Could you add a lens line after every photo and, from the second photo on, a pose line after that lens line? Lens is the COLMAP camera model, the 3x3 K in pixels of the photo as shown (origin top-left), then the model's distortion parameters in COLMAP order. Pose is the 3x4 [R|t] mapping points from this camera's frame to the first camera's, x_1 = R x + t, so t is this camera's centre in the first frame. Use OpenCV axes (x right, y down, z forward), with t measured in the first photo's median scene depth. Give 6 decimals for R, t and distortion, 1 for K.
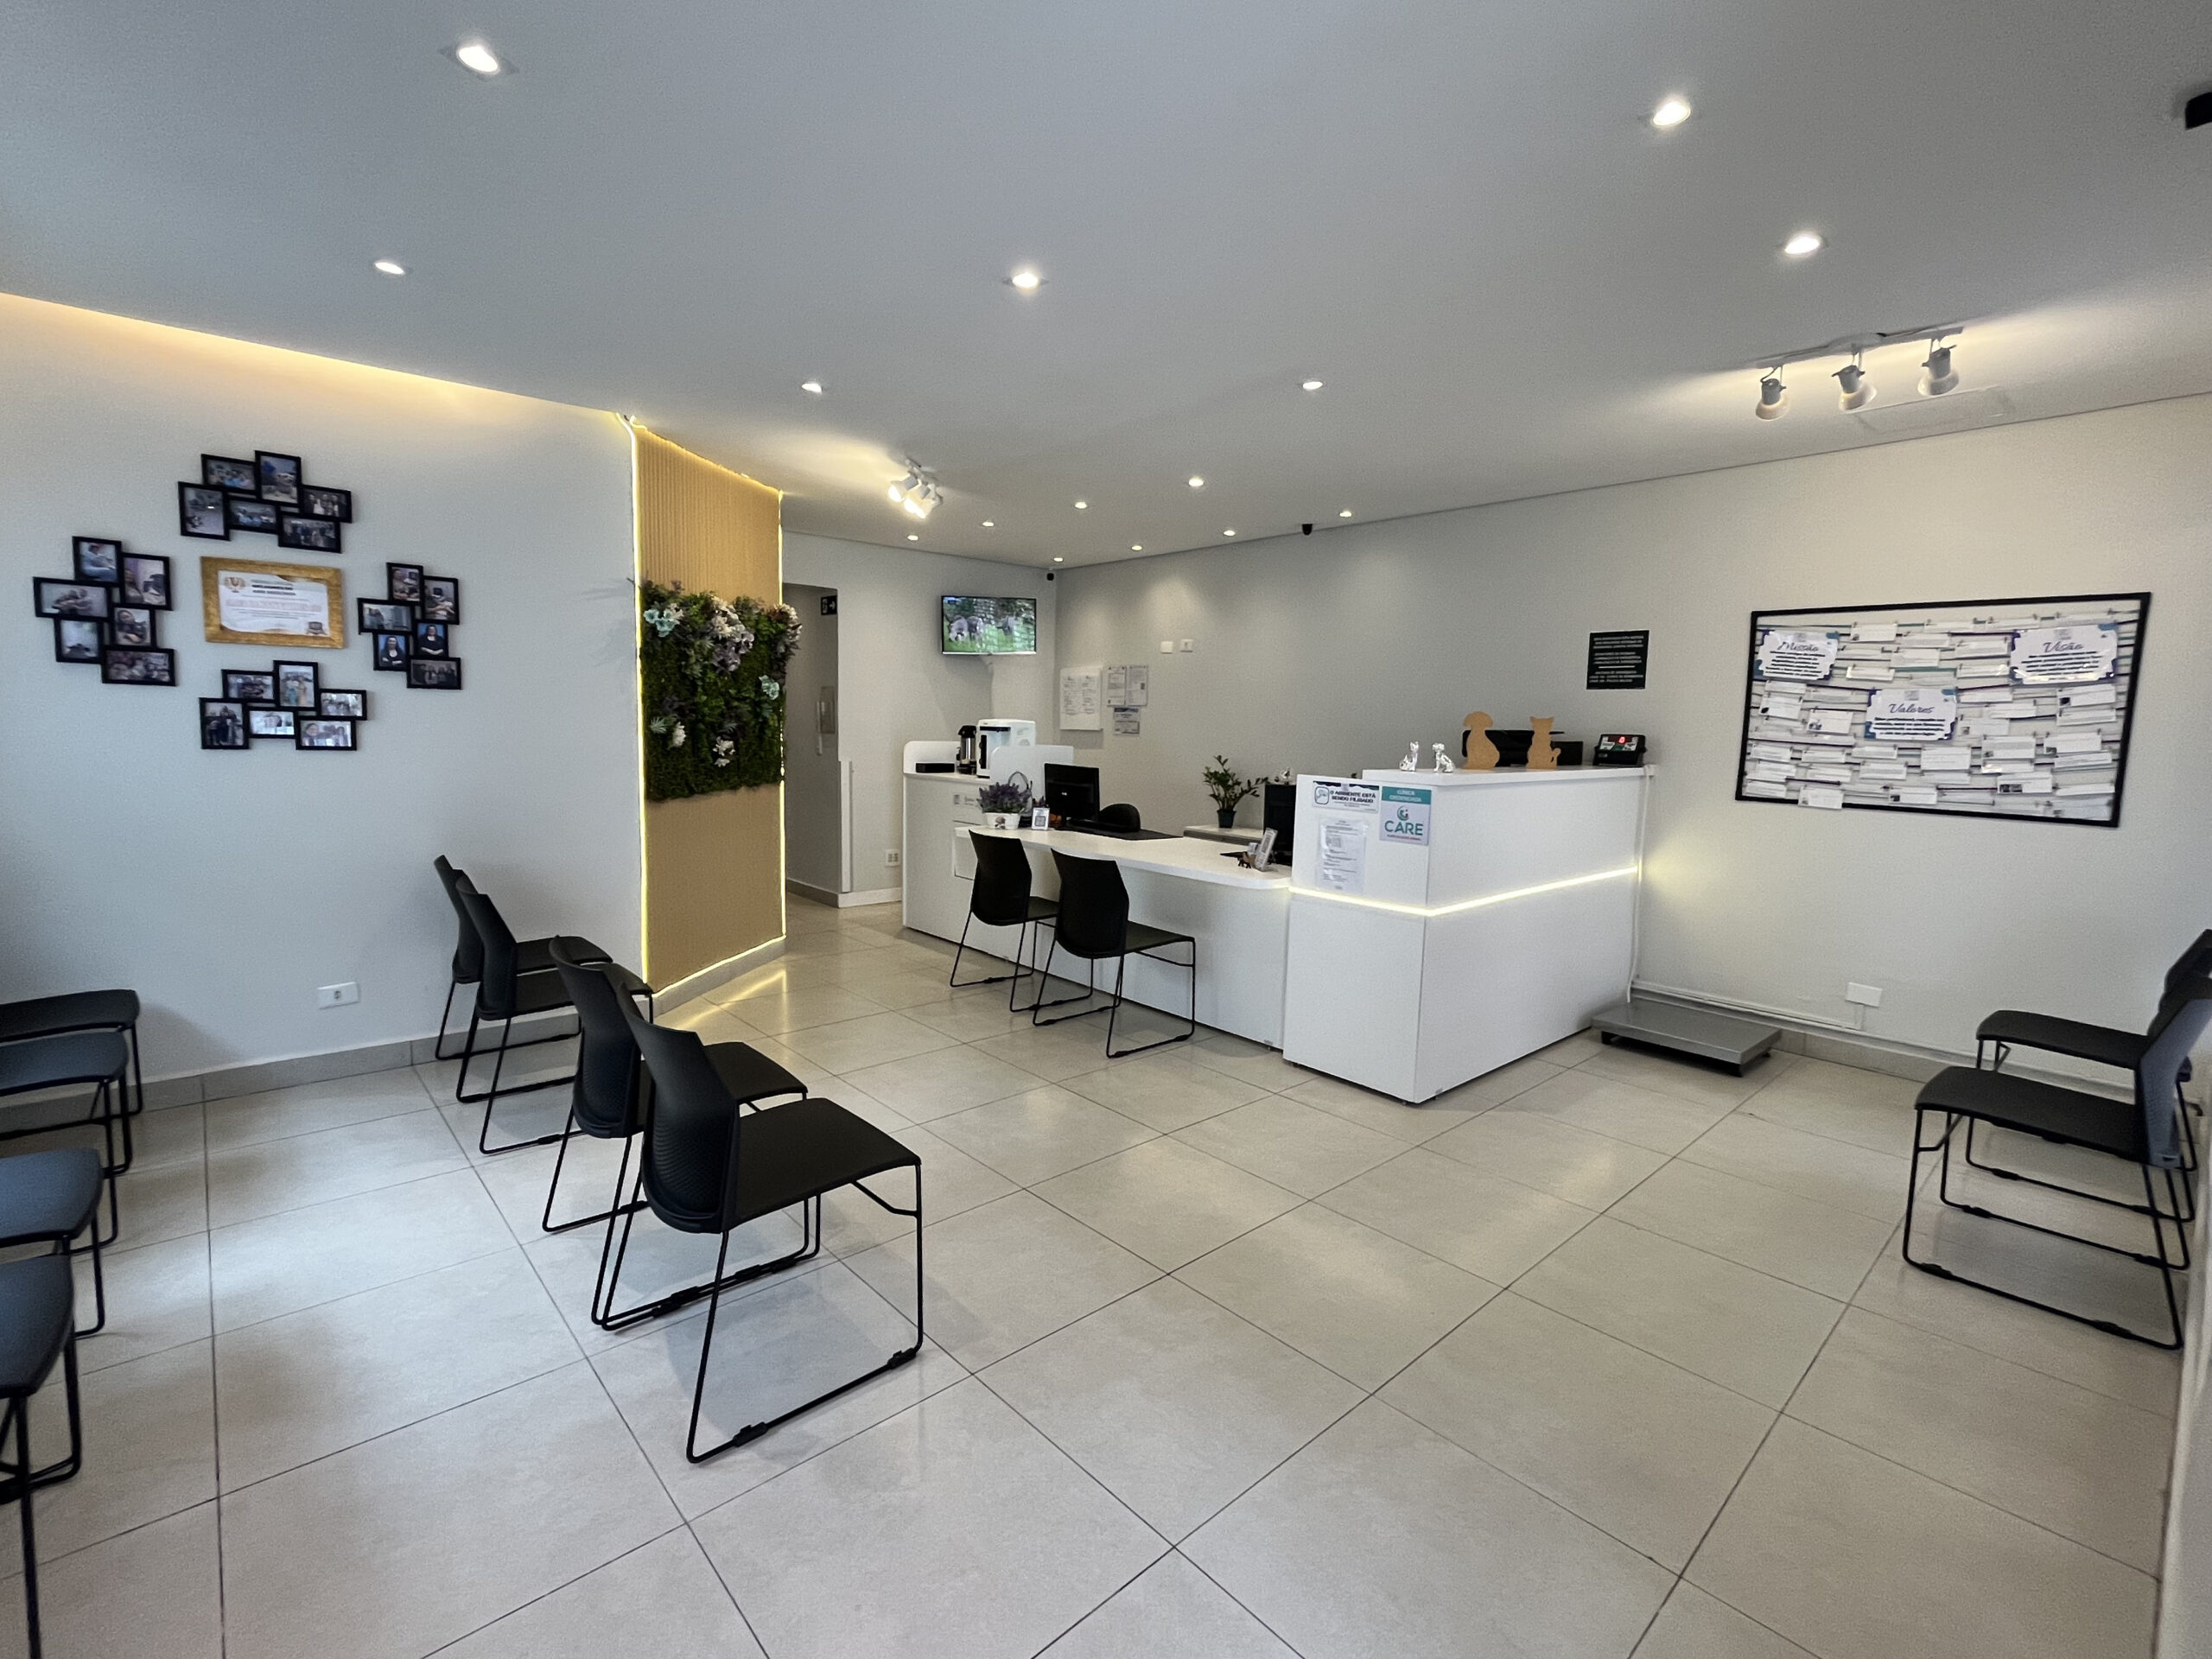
lens RADIAL K [[1019.9, 0, 1107.9], [0, 1019.9, 823.9], [0, 0, 1]] dist [0.002723, -0.000031]
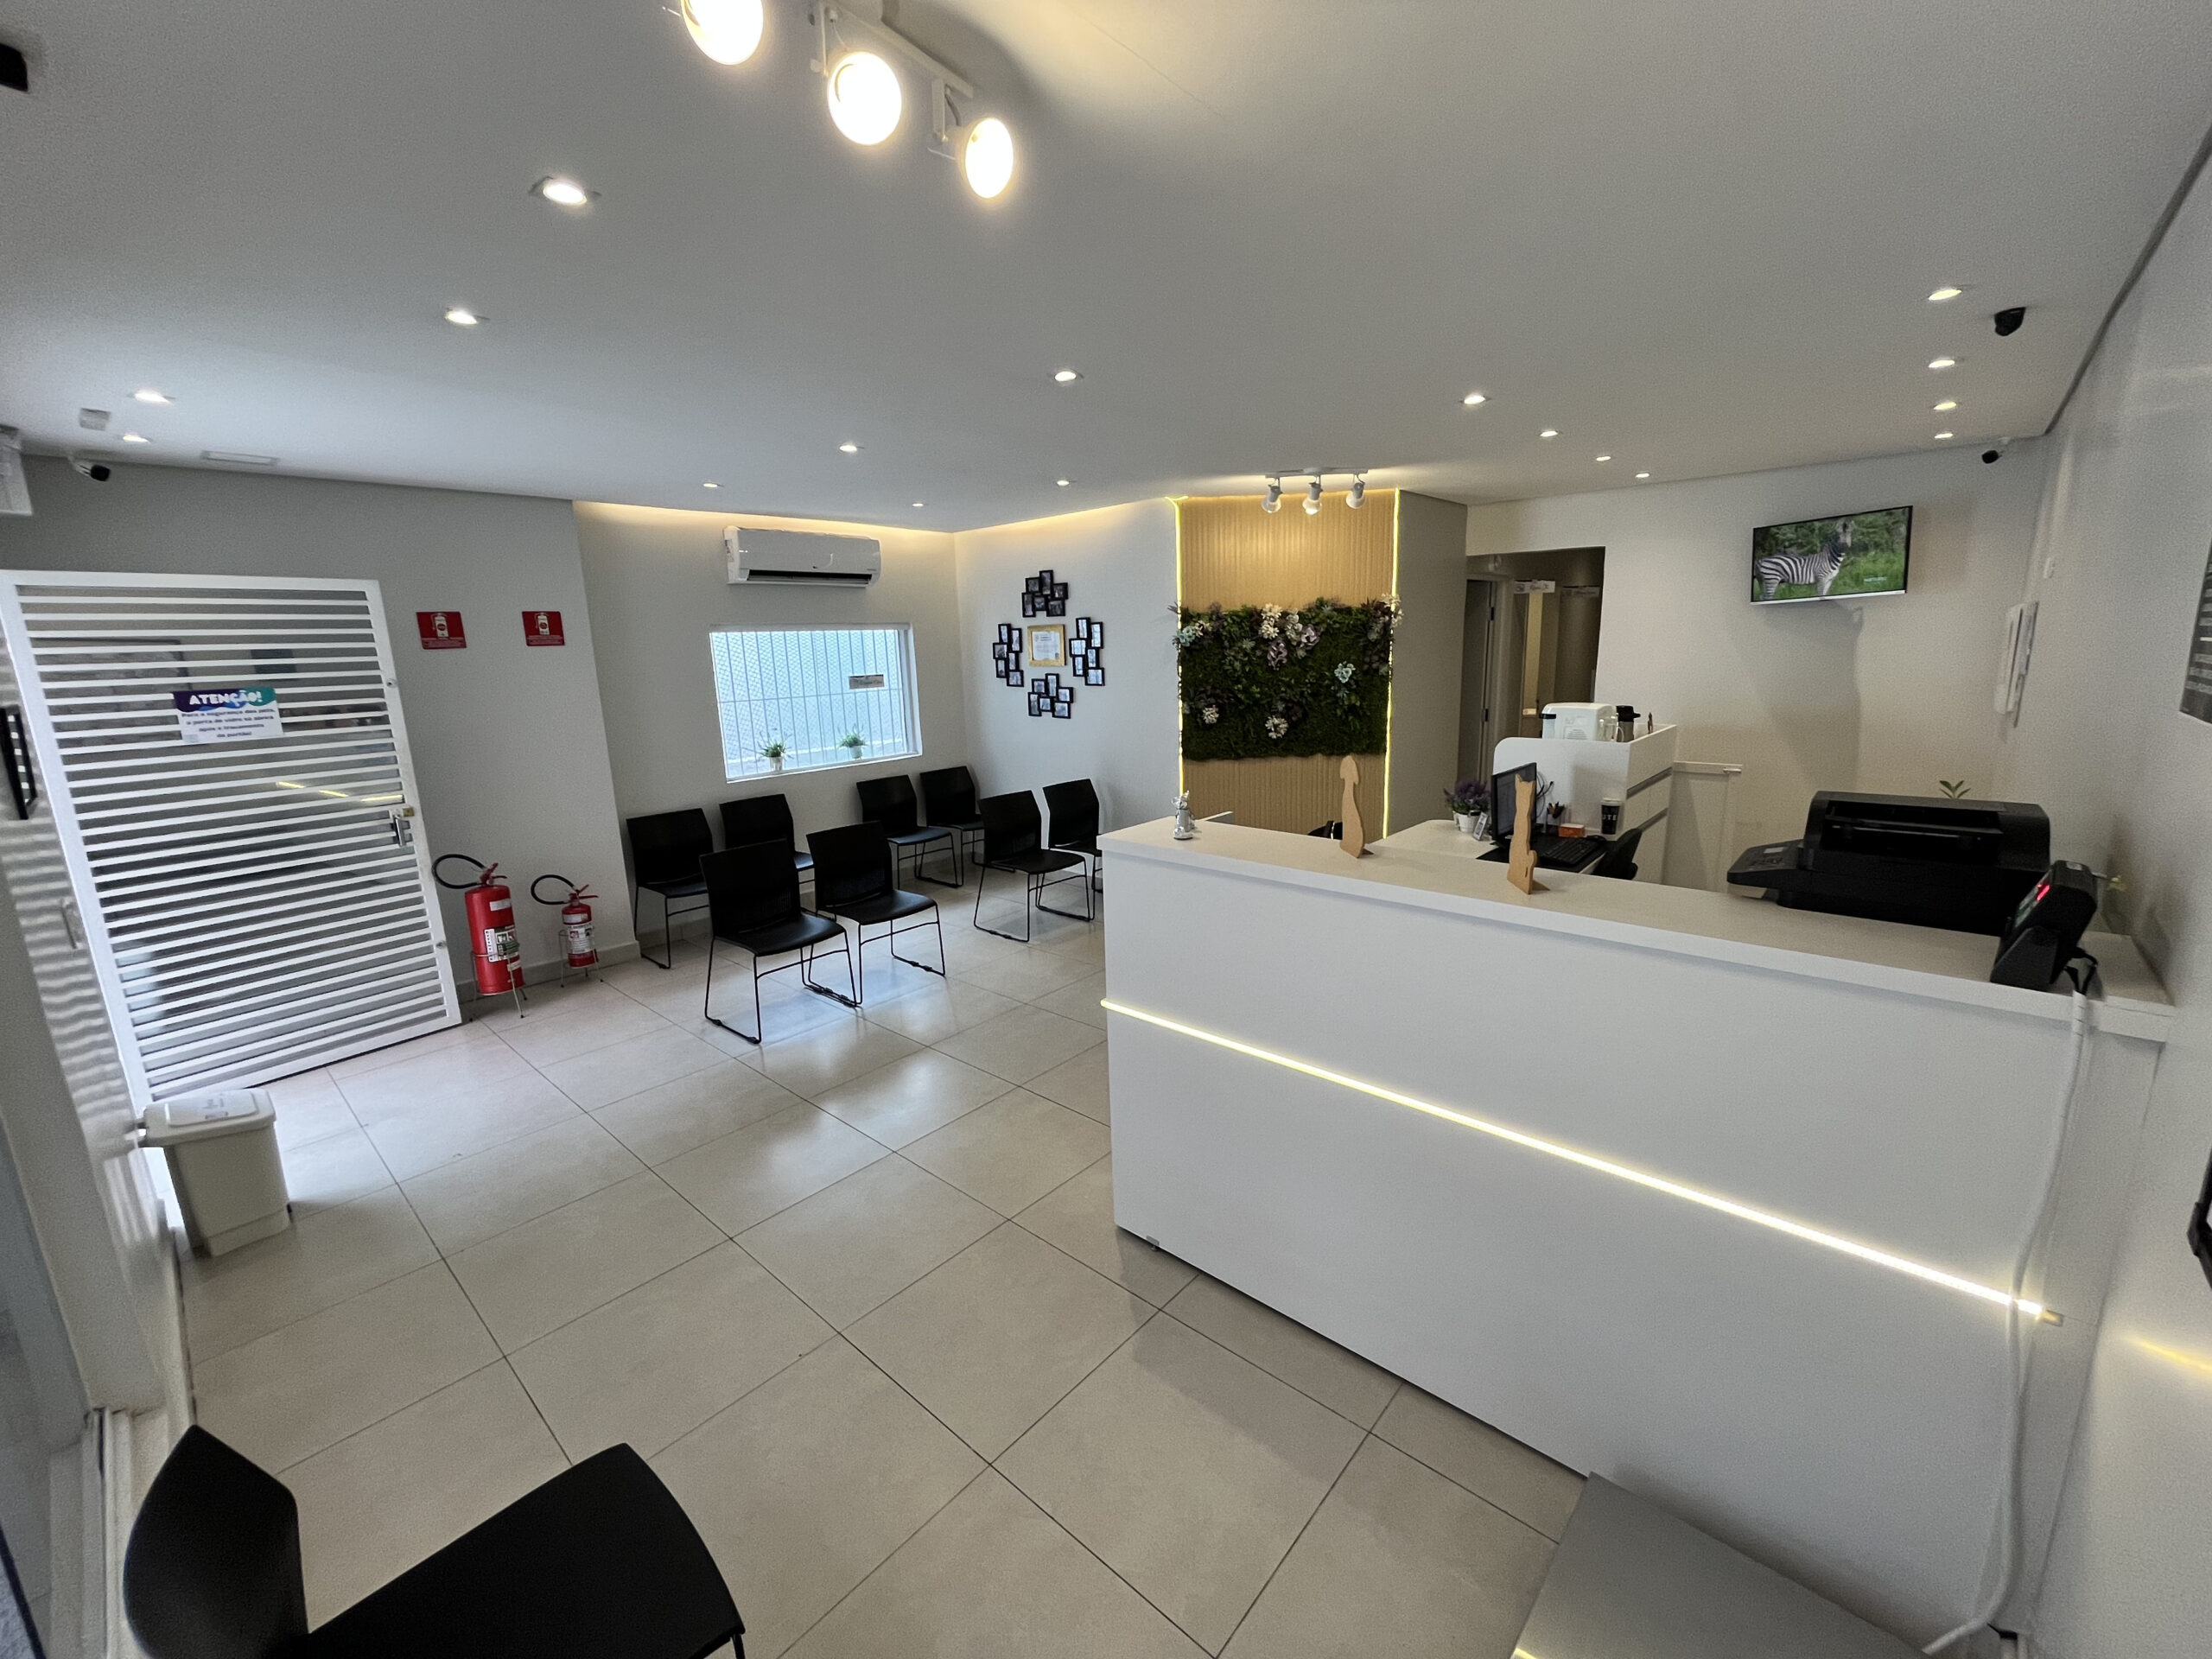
lens RADIAL K [[895.7, 0, 1108.5], [0, 895.7, 824.1], [0, 0, 1]] dist [0.002713, 0.000155]
pose [[0.099237, 0.173697, -0.979786, 0.981653], [-0.071548, 0.983344, 0.167081, -0.167541], [0.992488, 0.053521, 0.110012, 0.919714]]
